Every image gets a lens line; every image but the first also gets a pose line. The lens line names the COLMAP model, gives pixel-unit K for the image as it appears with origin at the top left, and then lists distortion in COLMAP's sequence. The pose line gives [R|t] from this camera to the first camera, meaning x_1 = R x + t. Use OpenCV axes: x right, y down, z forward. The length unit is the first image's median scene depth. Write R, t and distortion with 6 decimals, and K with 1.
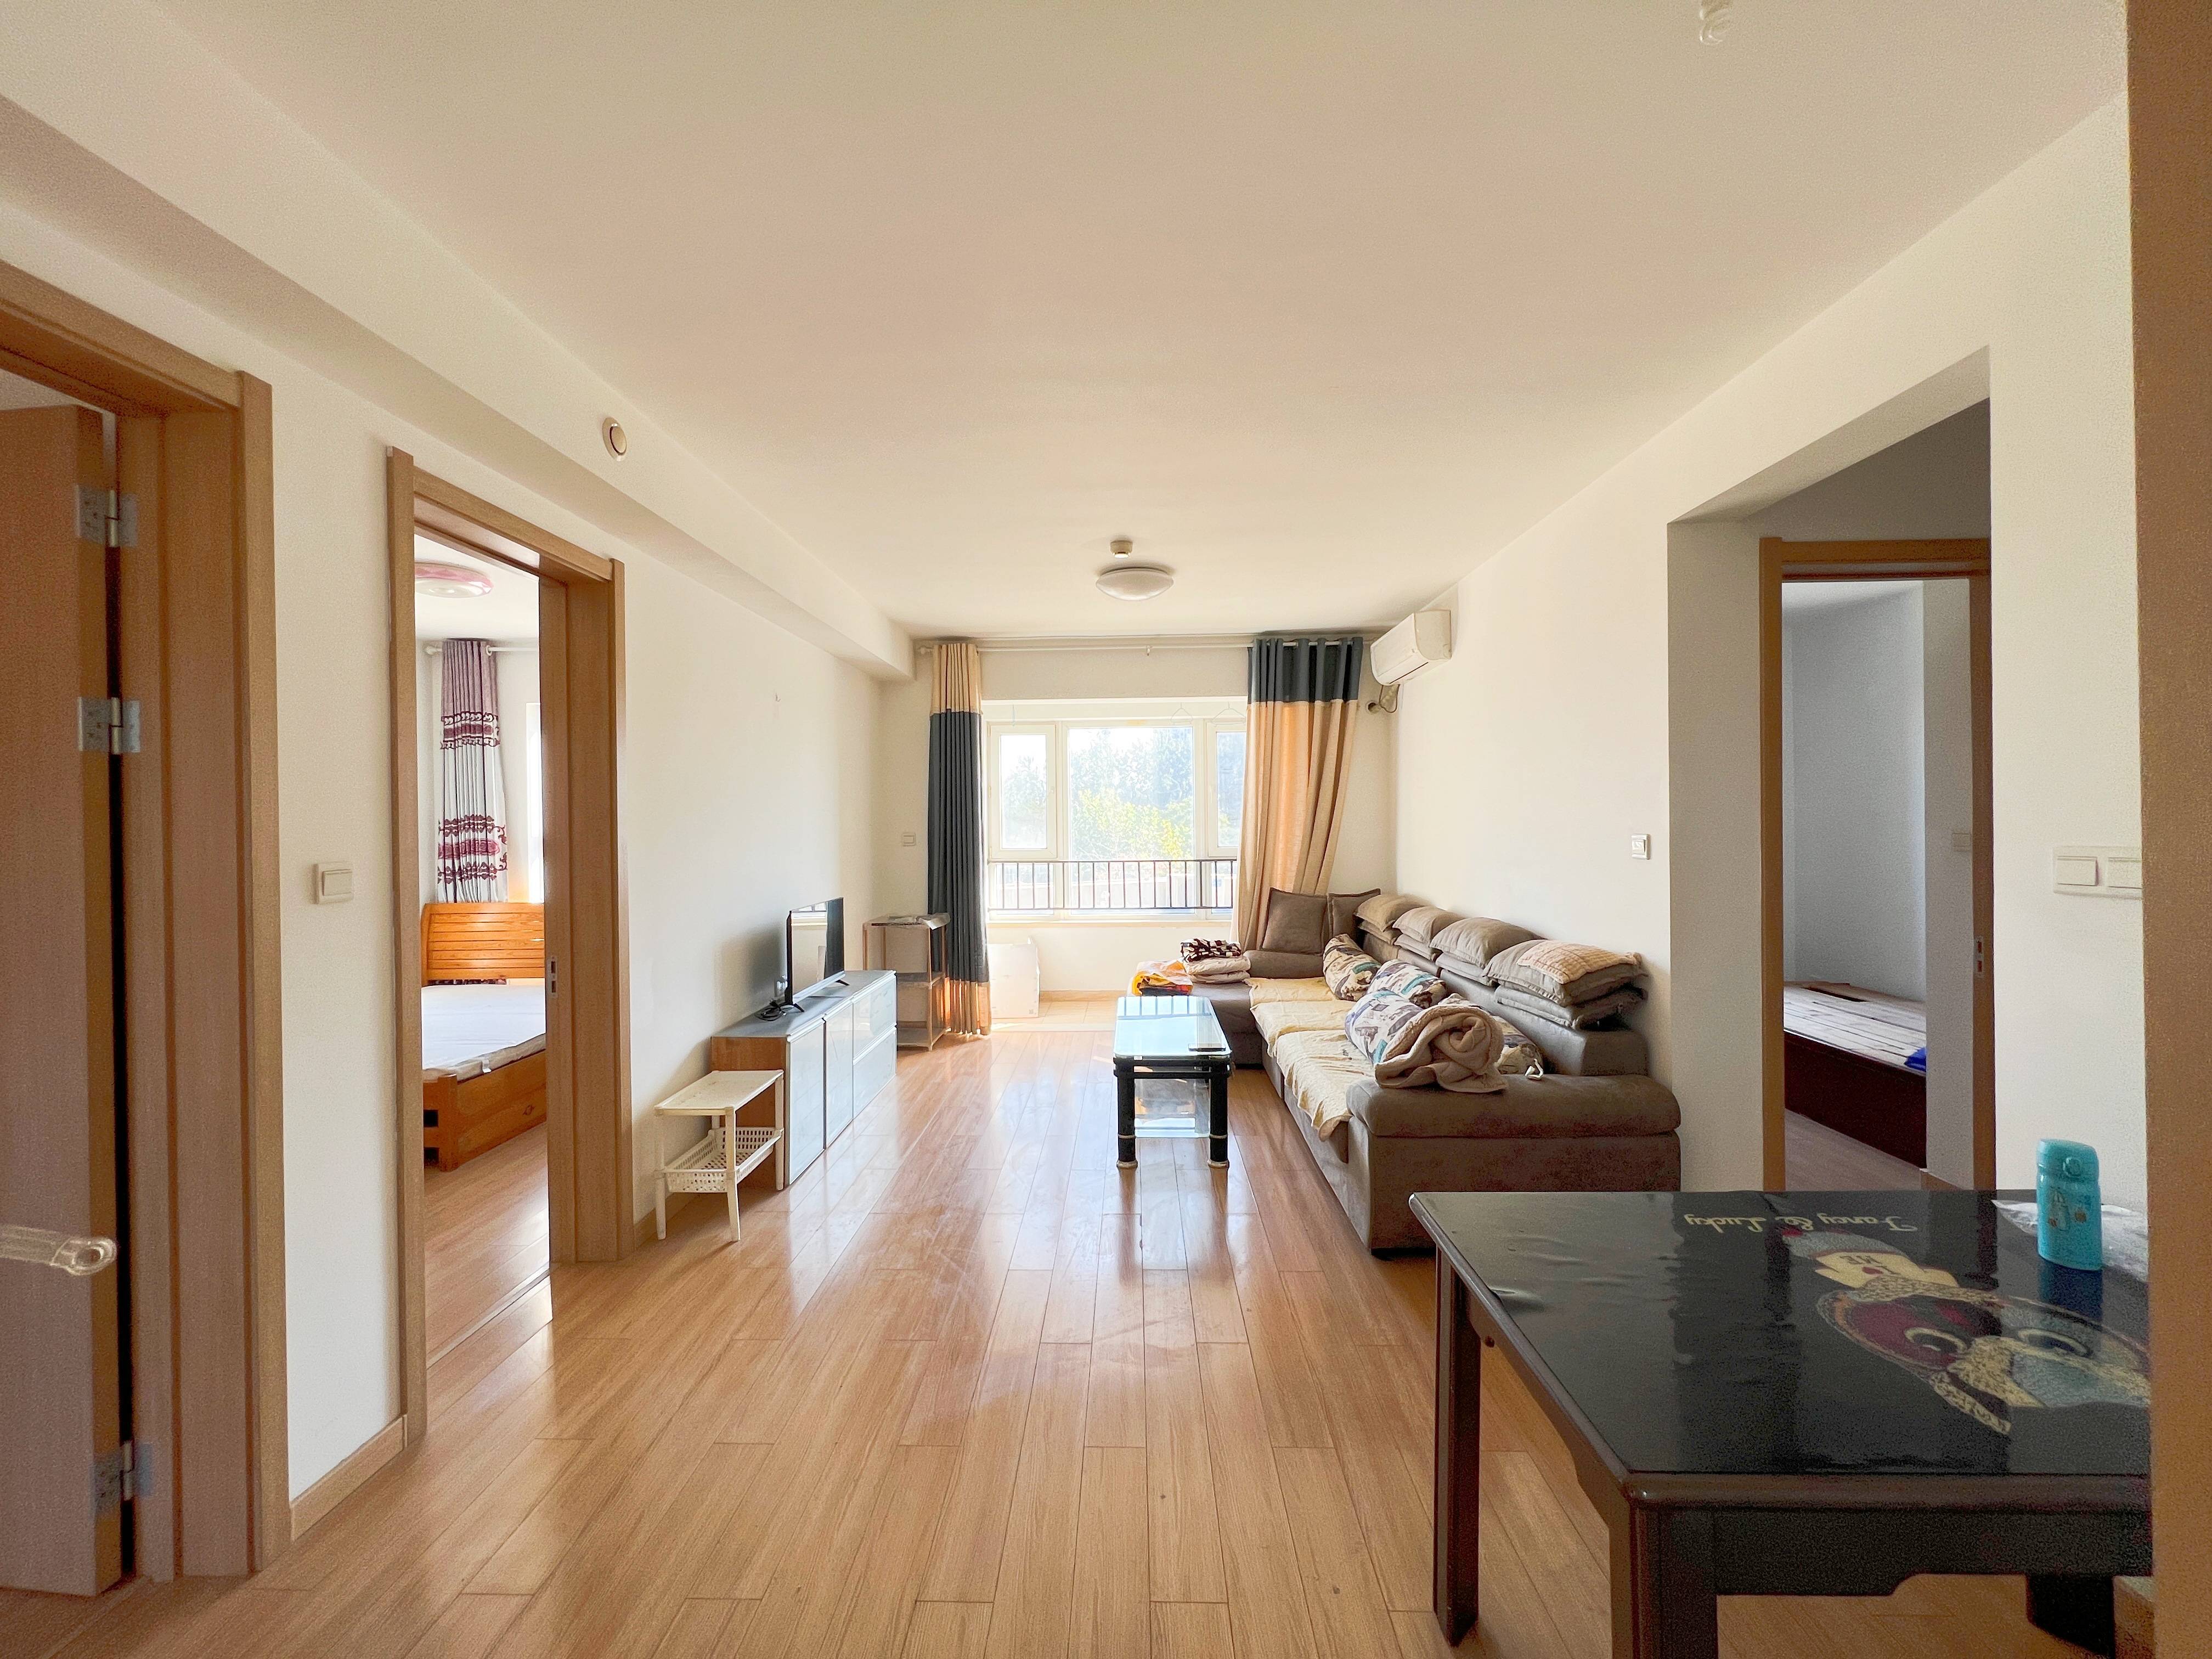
lens RADIAL K [[882.7, 0, 1109.1], [0, 882.7, 835.7], [0, 0, 1]] dist [0.003954, 0.000252]
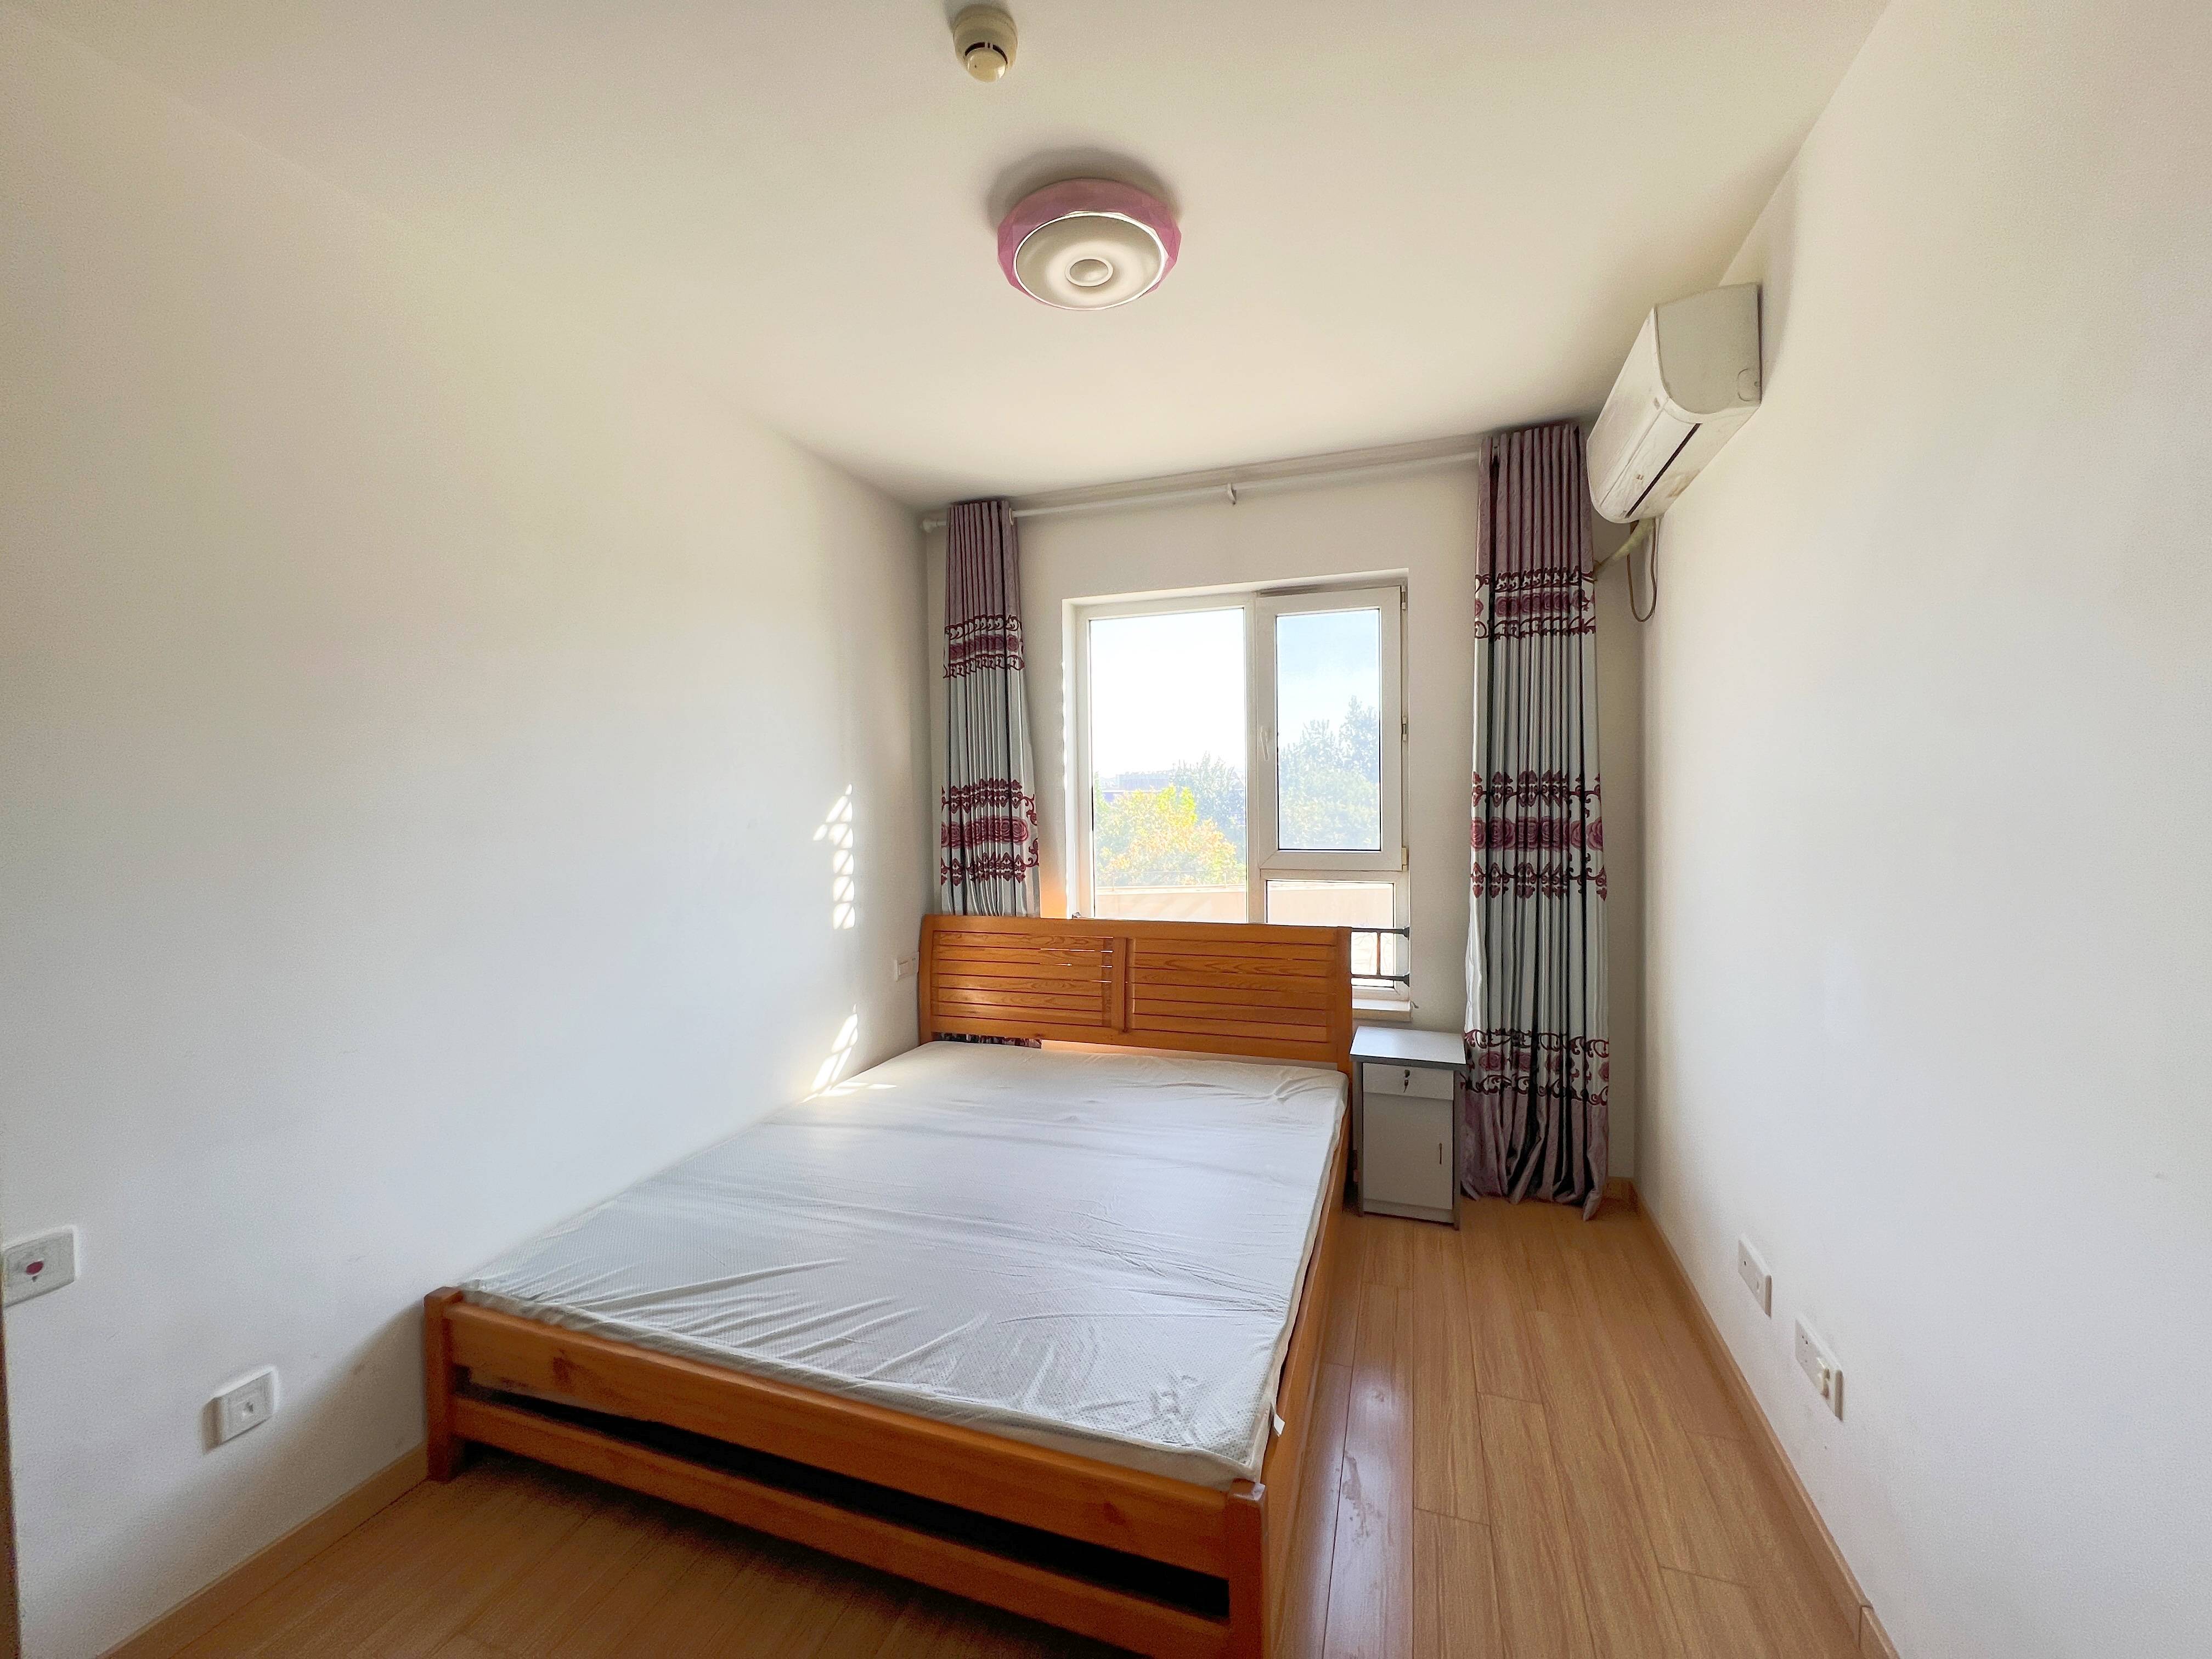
lens RADIAL K [[882.7, 0, 1106.2], [0, 882.7, 831.7], [0, 0, 1]] dist [0.003954, 0.000252]
pose [[0.952597, 0.010171, -0.304066, -0.446170], [-0.001063, 0.999546, 0.030104, -0.004694], [0.304234, -0.028354, 0.952175, 0.418978]]
